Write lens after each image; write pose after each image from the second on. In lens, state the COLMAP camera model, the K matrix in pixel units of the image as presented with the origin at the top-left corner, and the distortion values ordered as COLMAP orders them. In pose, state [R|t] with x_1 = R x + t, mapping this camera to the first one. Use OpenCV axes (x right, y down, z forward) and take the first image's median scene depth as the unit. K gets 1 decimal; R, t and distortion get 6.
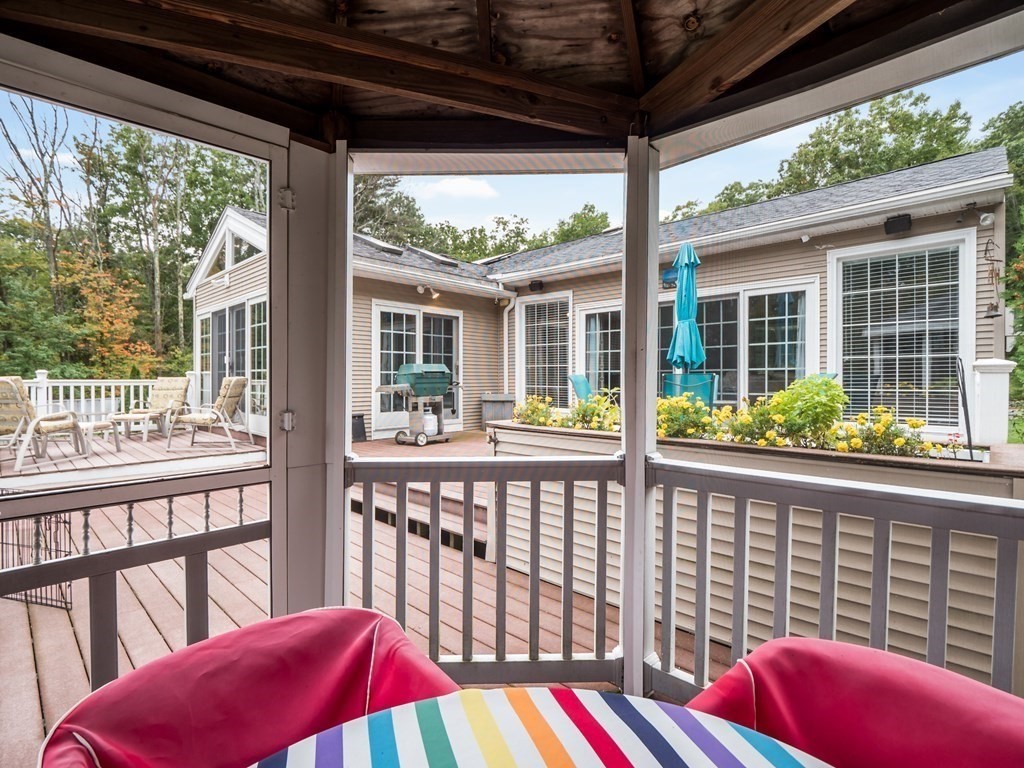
lens RADIAL K [[513.2, 0, 512.0], [0, 513.2, 384.0], [0, 0, 1]] dist [-0.015038, -0.001309]
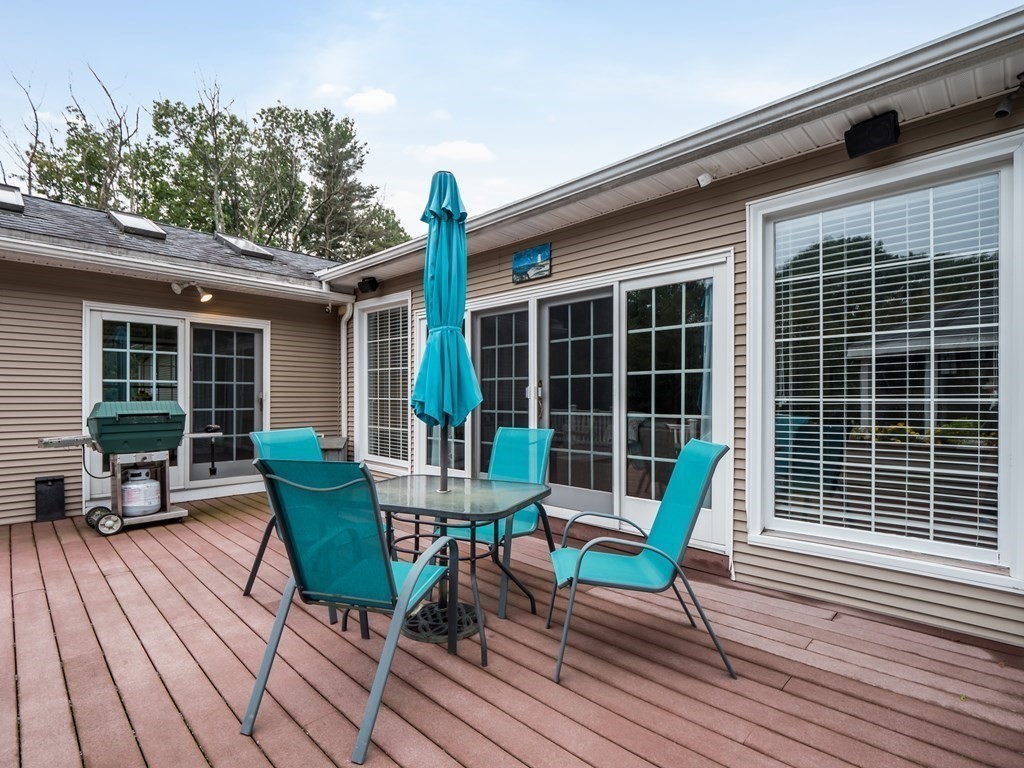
lens RADIAL K [[515.6, 0, 510.2], [0, 515.6, 400.1], [0, 0, 1]] dist [-0.013981, -0.000839]
pose [[0.999991, 0.002486, -0.003550, 0.281186], [-0.002504, 0.999984, -0.005022, -0.036541], [0.003538, 0.005031, 0.999981, 0.345307]]
